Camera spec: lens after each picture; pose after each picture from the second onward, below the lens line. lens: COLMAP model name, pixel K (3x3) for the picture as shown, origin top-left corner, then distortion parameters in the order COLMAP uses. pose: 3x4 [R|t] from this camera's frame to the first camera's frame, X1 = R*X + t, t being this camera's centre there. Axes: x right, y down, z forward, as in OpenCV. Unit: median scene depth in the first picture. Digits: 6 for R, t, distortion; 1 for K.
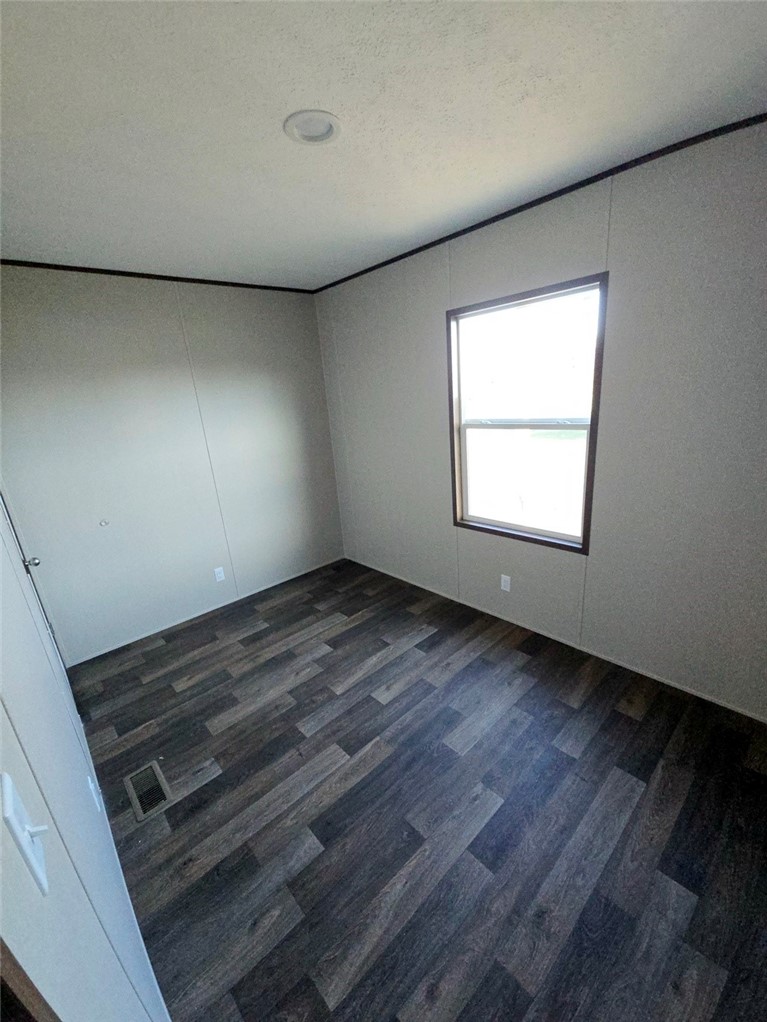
lens RADIAL K [[412.3, 0, 382.8], [0, 412.3, 516.1], [0, 0, 1]] dist [0.004160, -0.004900]
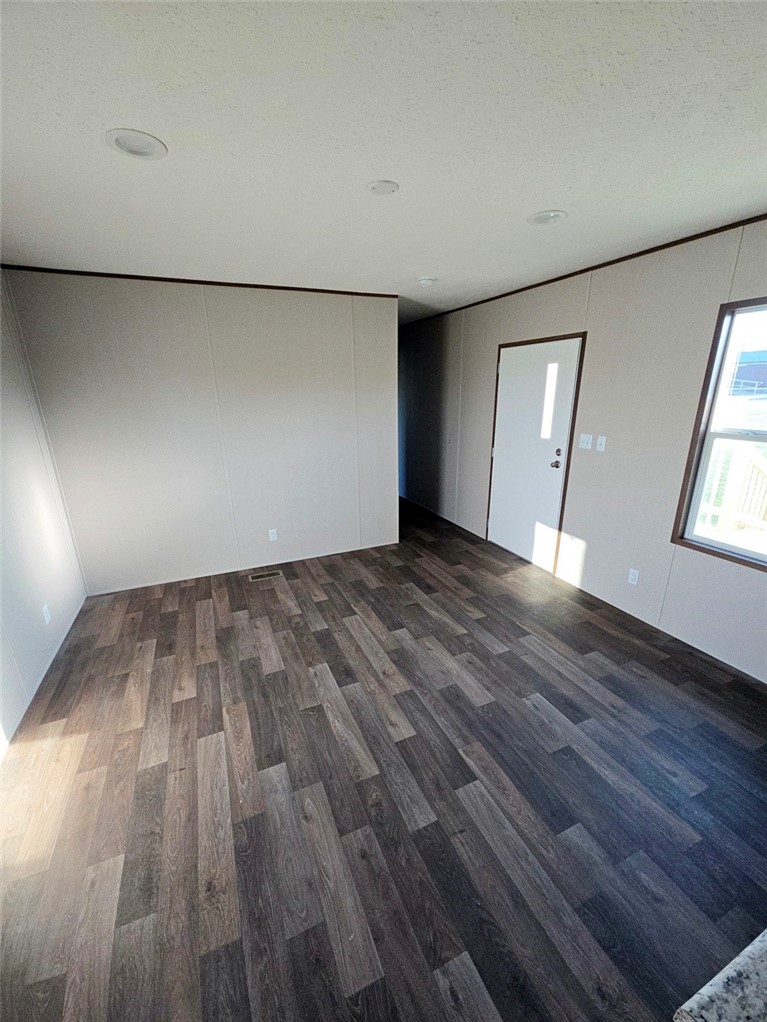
lens RADIAL K [[412.3, 0, 385.1], [0, 412.3, 513.3], [0, 0, 1]] dist [0.004160, -0.004900]
pose [[0.322707, -0.200184, 0.925087, -0.863816], [0.275958, 0.954814, 0.110351, -0.147481], [-0.905377, 0.219674, 0.363368, 0.698686]]
